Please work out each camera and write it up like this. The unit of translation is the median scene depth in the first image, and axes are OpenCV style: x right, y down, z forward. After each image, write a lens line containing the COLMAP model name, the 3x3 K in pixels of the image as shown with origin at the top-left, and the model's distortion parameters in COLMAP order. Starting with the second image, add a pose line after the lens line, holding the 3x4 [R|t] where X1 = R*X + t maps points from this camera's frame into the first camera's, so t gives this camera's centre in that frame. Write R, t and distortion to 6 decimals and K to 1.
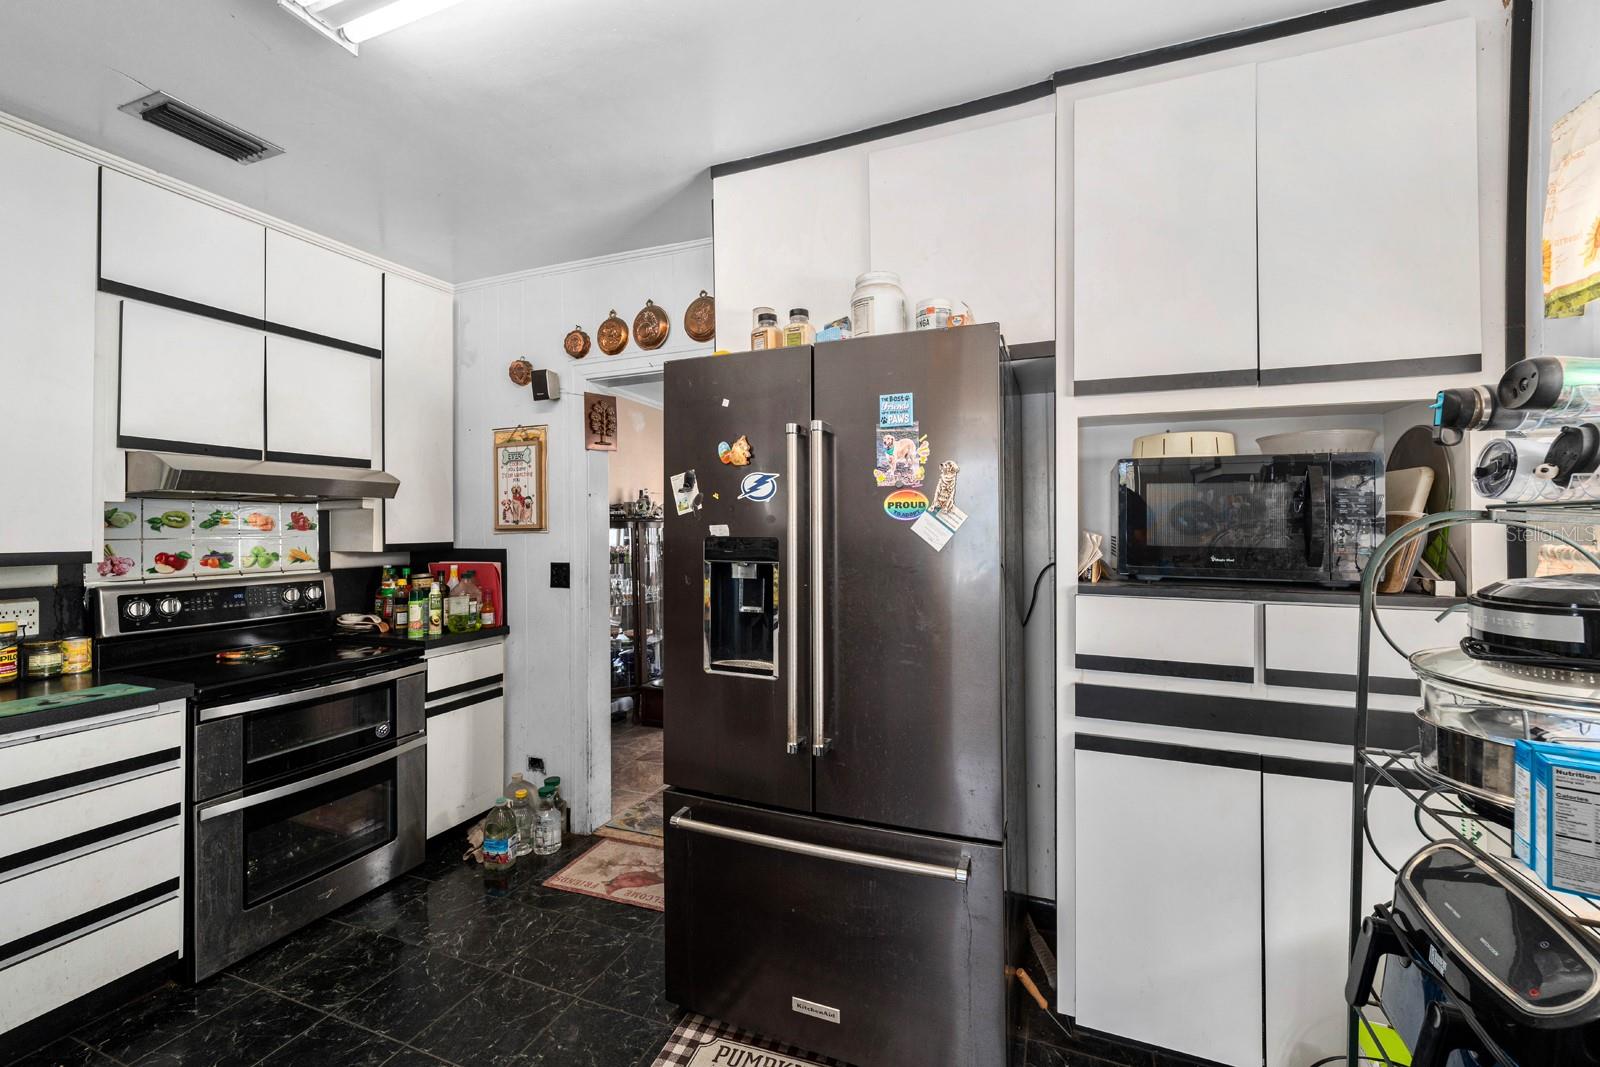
lens RADIAL K [[647.8, 0, 805.9], [0, 647.8, 527.9], [0, 0, 1]] dist [-0.004355, 0.000357]
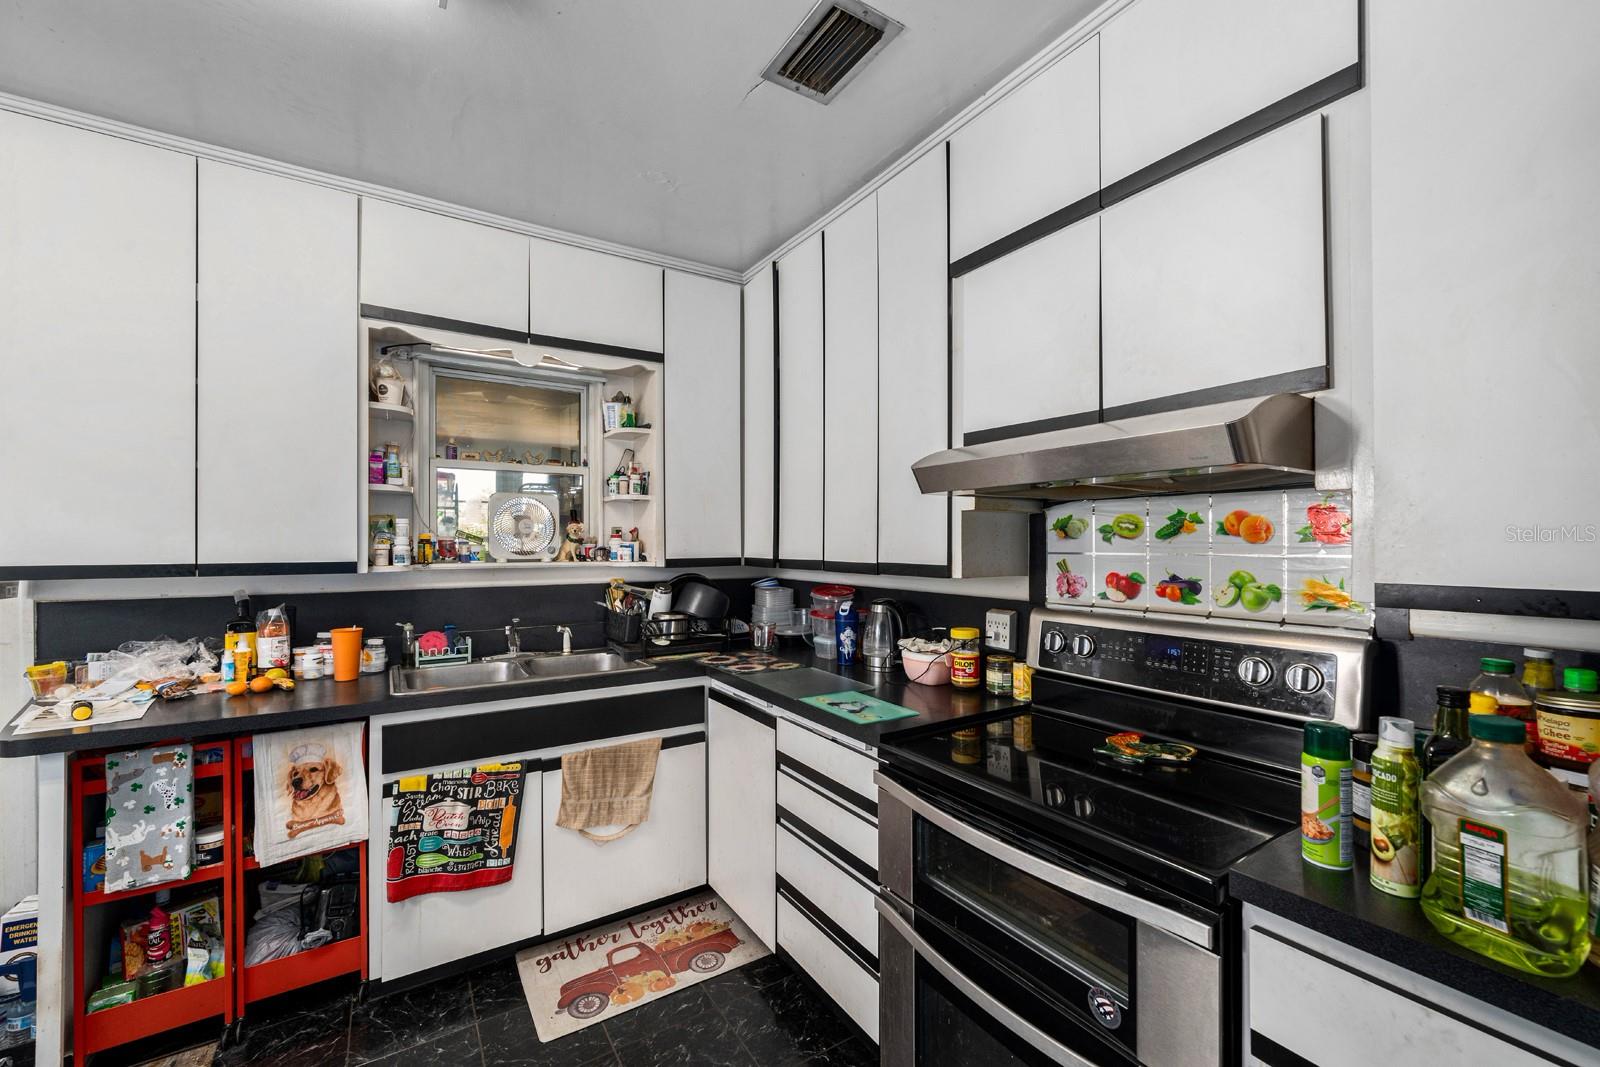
lens RADIAL K [[647.8, 0, 795.4], [0, 647.8, 537.5], [0, 0, 1]] dist [-0.004355, 0.000357]
pose [[-0.595557, -0.003252, -0.803306, -0.187245], [0.000895, 0.999988, -0.004712, 0.001397], [0.803313, -0.003525, -0.595547, 1.118959]]
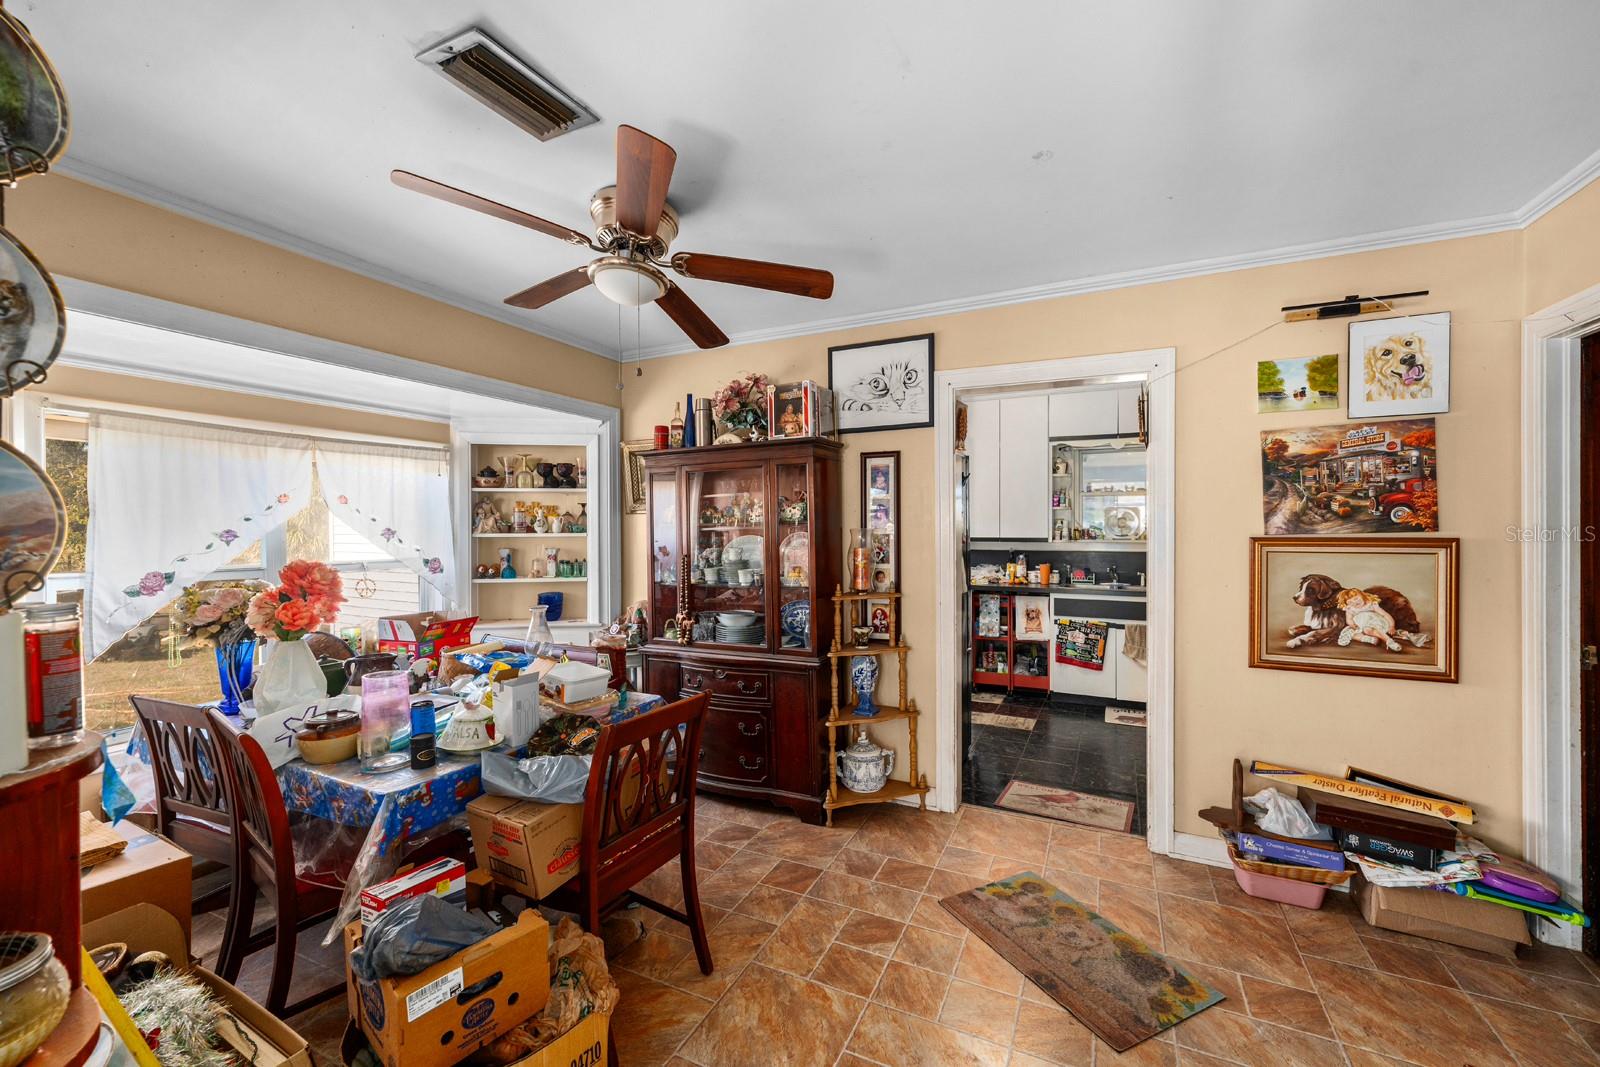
lens RADIAL K [[647.8, 0, 797.5], [0, 647.8, 536.6], [0, 0, 1]] dist [-0.004355, 0.000357]
pose [[-0.996740, 0.003149, 0.080618, -0.004473], [0.004129, 0.999920, 0.011986, -0.002636], [-0.080574, 0.012280, -0.996673, 1.832614]]
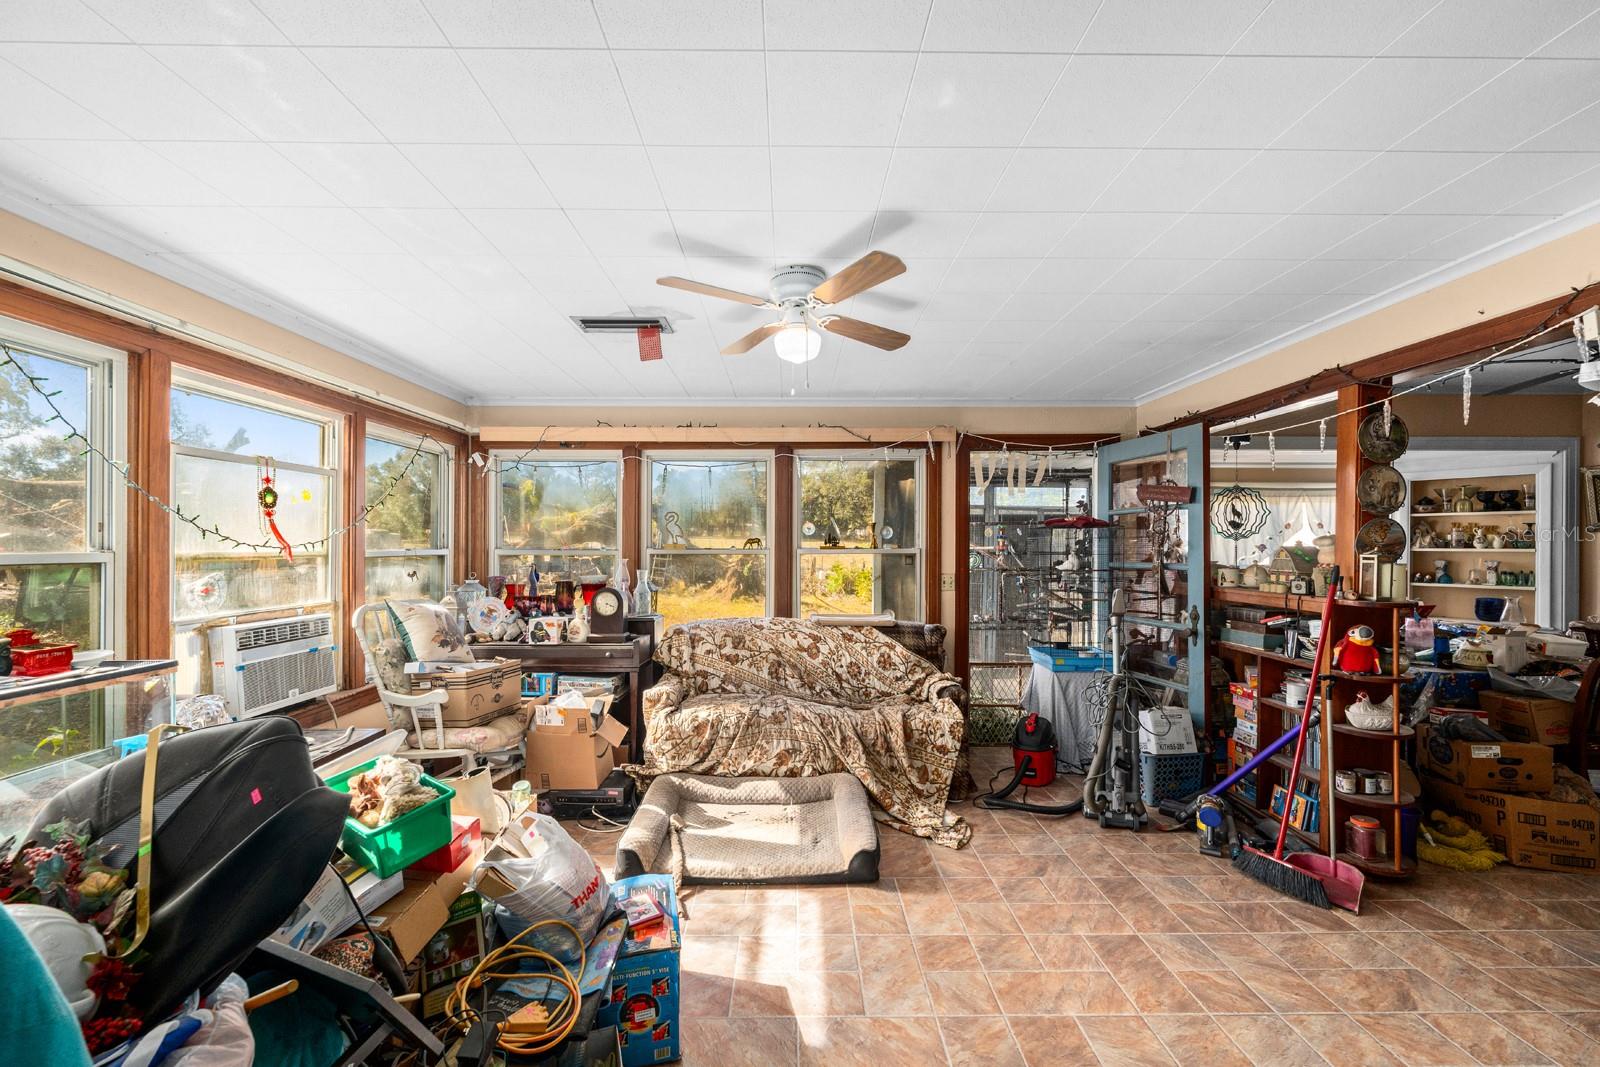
lens RADIAL K [[647.8, 0, 788.8], [0, 647.8, 544.4], [0, 0, 1]] dist [-0.004355, 0.000357]
pose [[-0.364303, 0.000189, 0.931280, -0.307834], [-0.002921, 0.999995, -0.001346, 0.002433], [-0.931276, -0.003211, -0.364301, 2.986165]]
